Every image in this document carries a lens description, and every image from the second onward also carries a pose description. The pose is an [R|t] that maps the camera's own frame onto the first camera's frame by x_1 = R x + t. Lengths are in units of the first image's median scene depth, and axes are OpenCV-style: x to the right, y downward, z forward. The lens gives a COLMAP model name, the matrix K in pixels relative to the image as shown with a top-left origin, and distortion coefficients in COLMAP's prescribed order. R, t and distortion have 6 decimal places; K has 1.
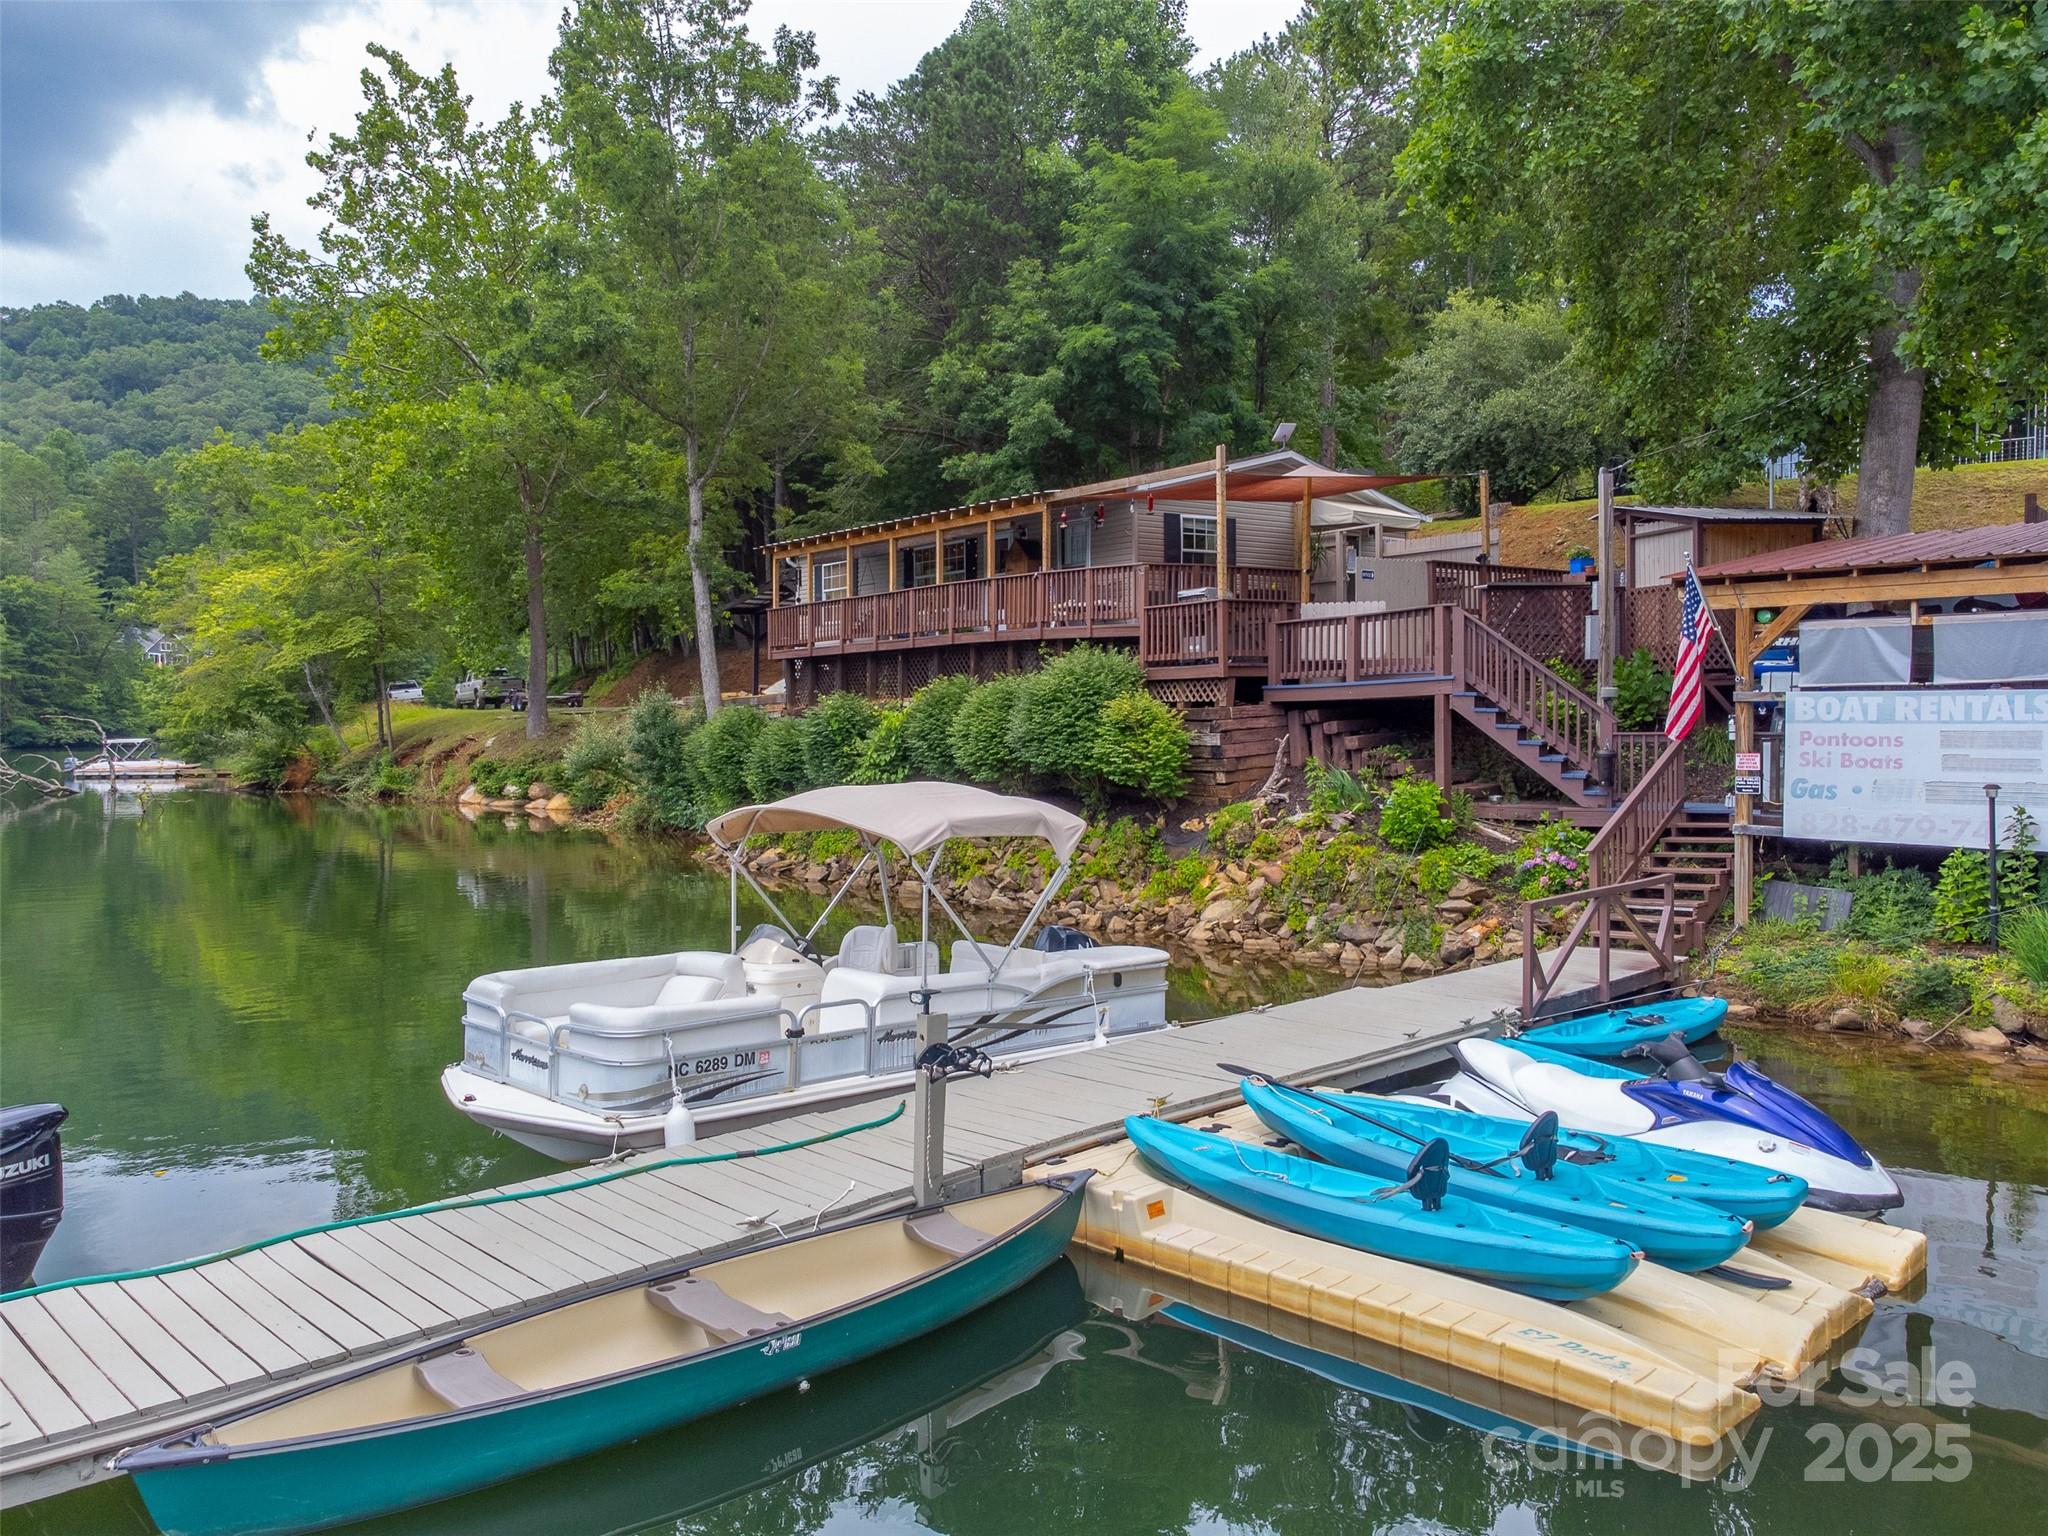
lens RADIAL K [[1522.6, 0, 1022.2], [0, 1522.6, 758.3], [0, 0, 1]] dist [0.023977, -0.011465]
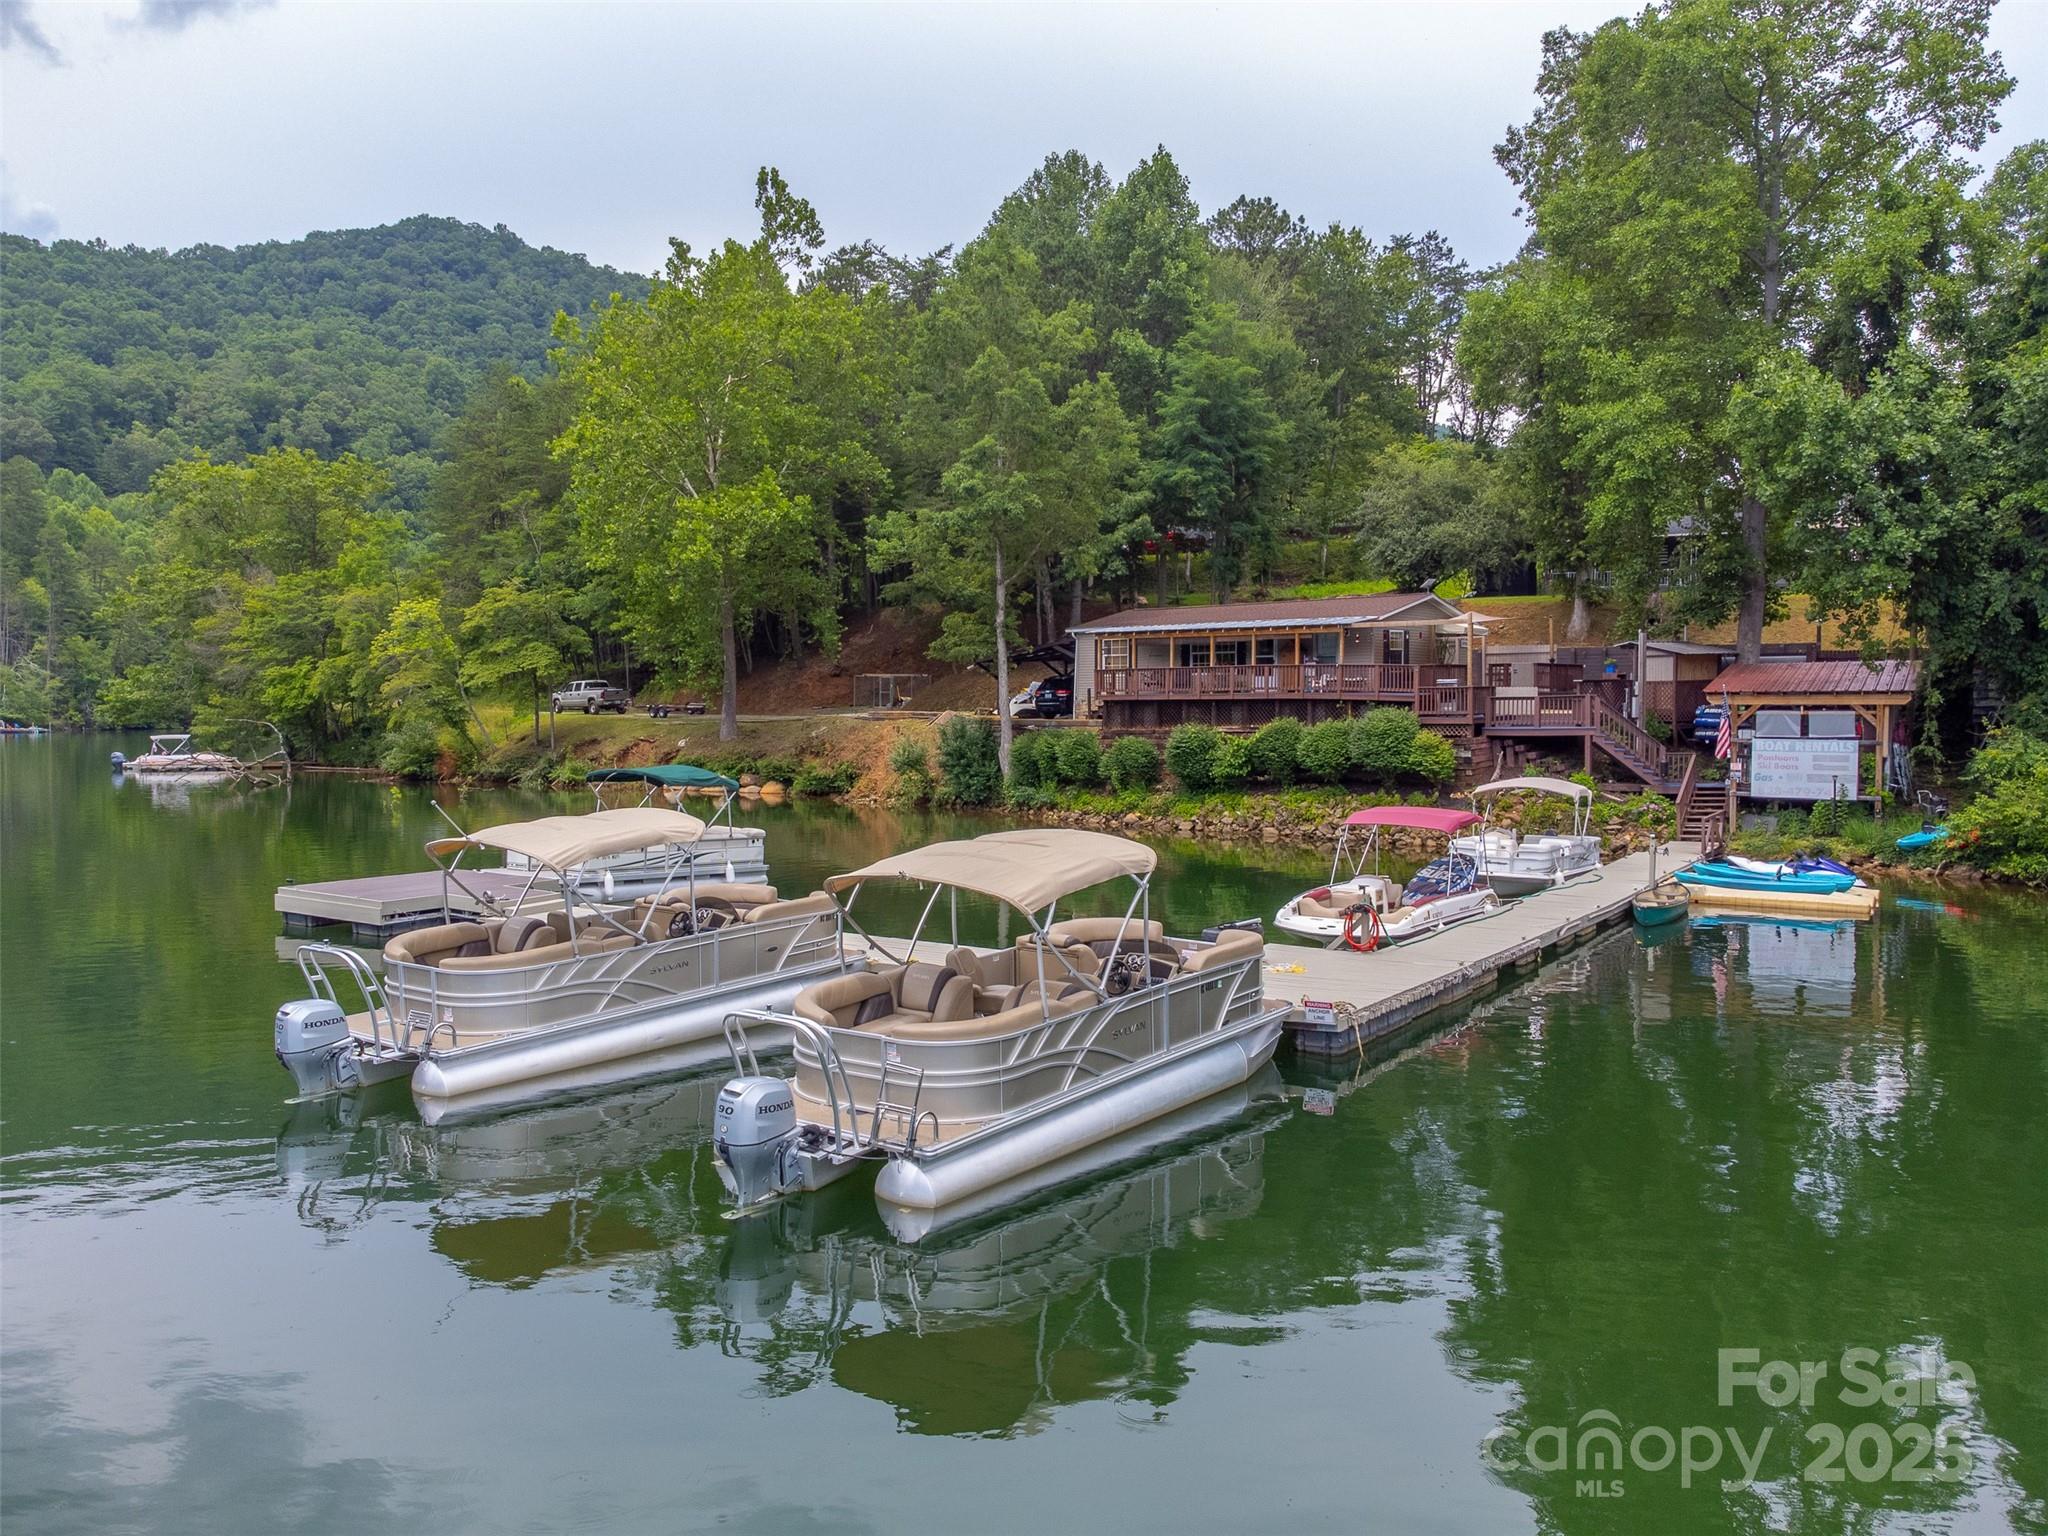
lens RADIAL K [[1522.6, 0, 1020.7], [0, 1522.6, 758.5], [0, 0, 1]] dist [0.023977, -0.011465]
pose [[0.976403, -0.003358, 0.215930, -0.761352], [0.001109, 0.999944, 0.010535, -0.024202], [-0.215953, -0.010047, 0.976352, -0.748323]]
